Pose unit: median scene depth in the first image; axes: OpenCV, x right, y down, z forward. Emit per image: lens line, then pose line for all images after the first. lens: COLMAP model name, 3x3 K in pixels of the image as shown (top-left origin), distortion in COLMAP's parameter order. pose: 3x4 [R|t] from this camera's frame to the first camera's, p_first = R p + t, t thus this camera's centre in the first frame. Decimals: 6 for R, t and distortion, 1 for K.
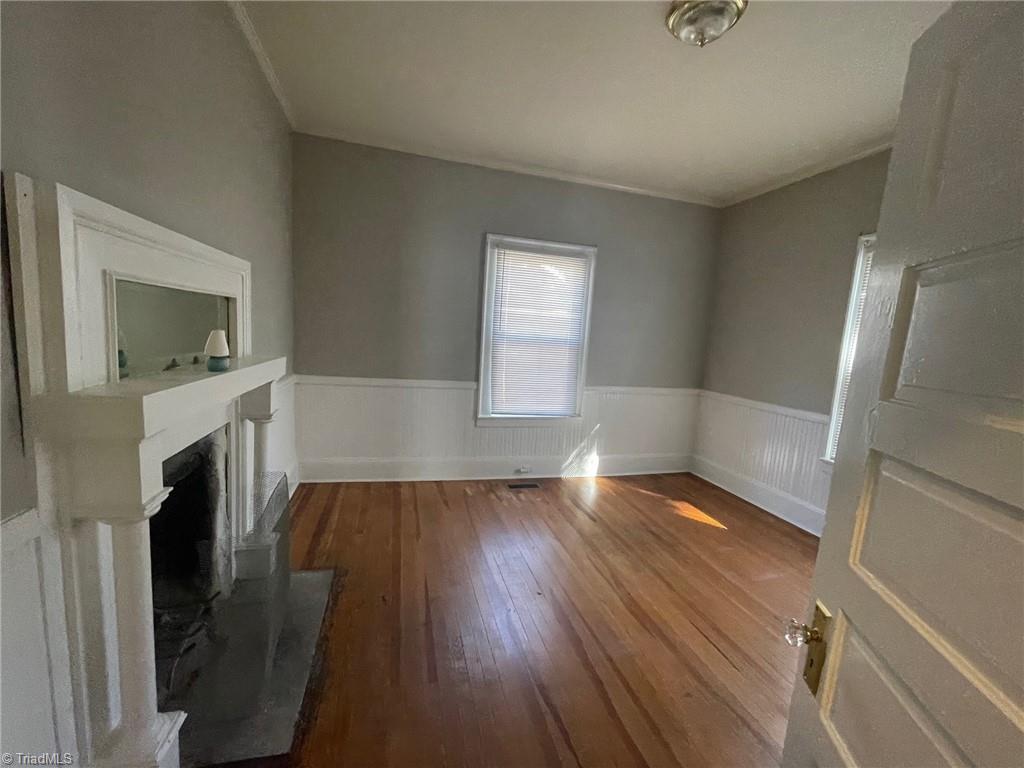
lens RADIAL K [[412.6, 0, 511.0], [0, 412.6, 383.2], [0, 0, 1]] dist [-0.000216, -0.000338]
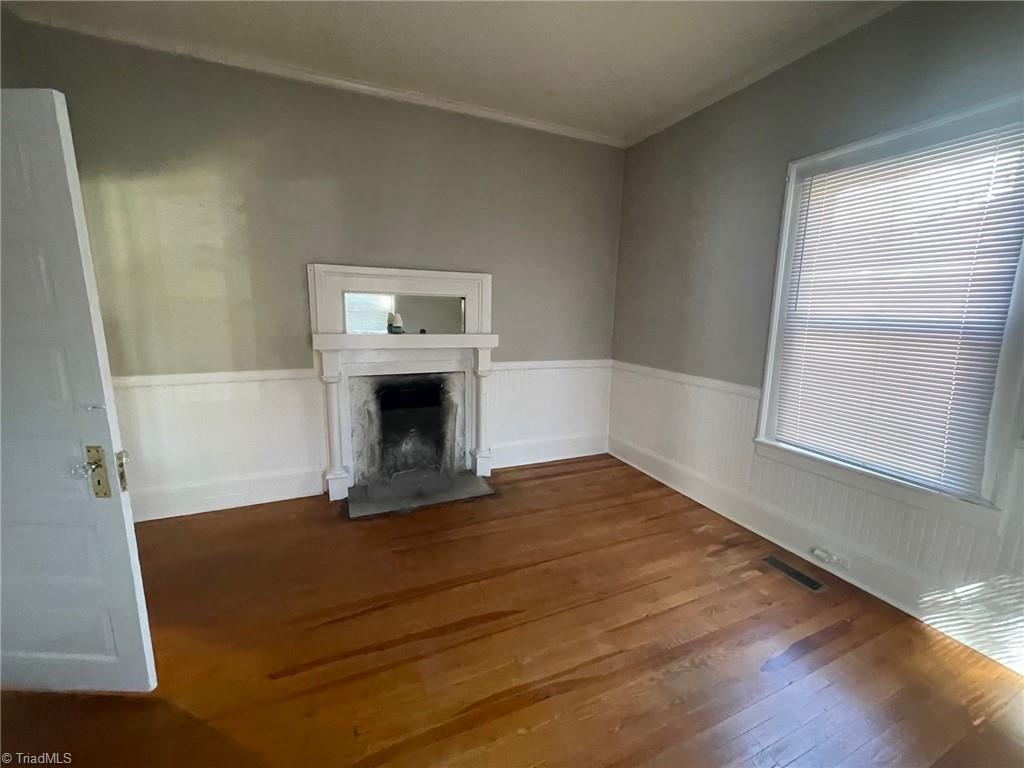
lens RADIAL K [[412.6, 0, 507.0], [0, 412.6, 380.9], [0, 0, 1]] dist [-0.000216, -0.000338]
pose [[0.147163, 0.105656, -0.983453, 0.537070], [-0.134283, 0.987207, 0.085965, -0.018251], [0.979955, 0.119410, 0.159468, 0.482620]]
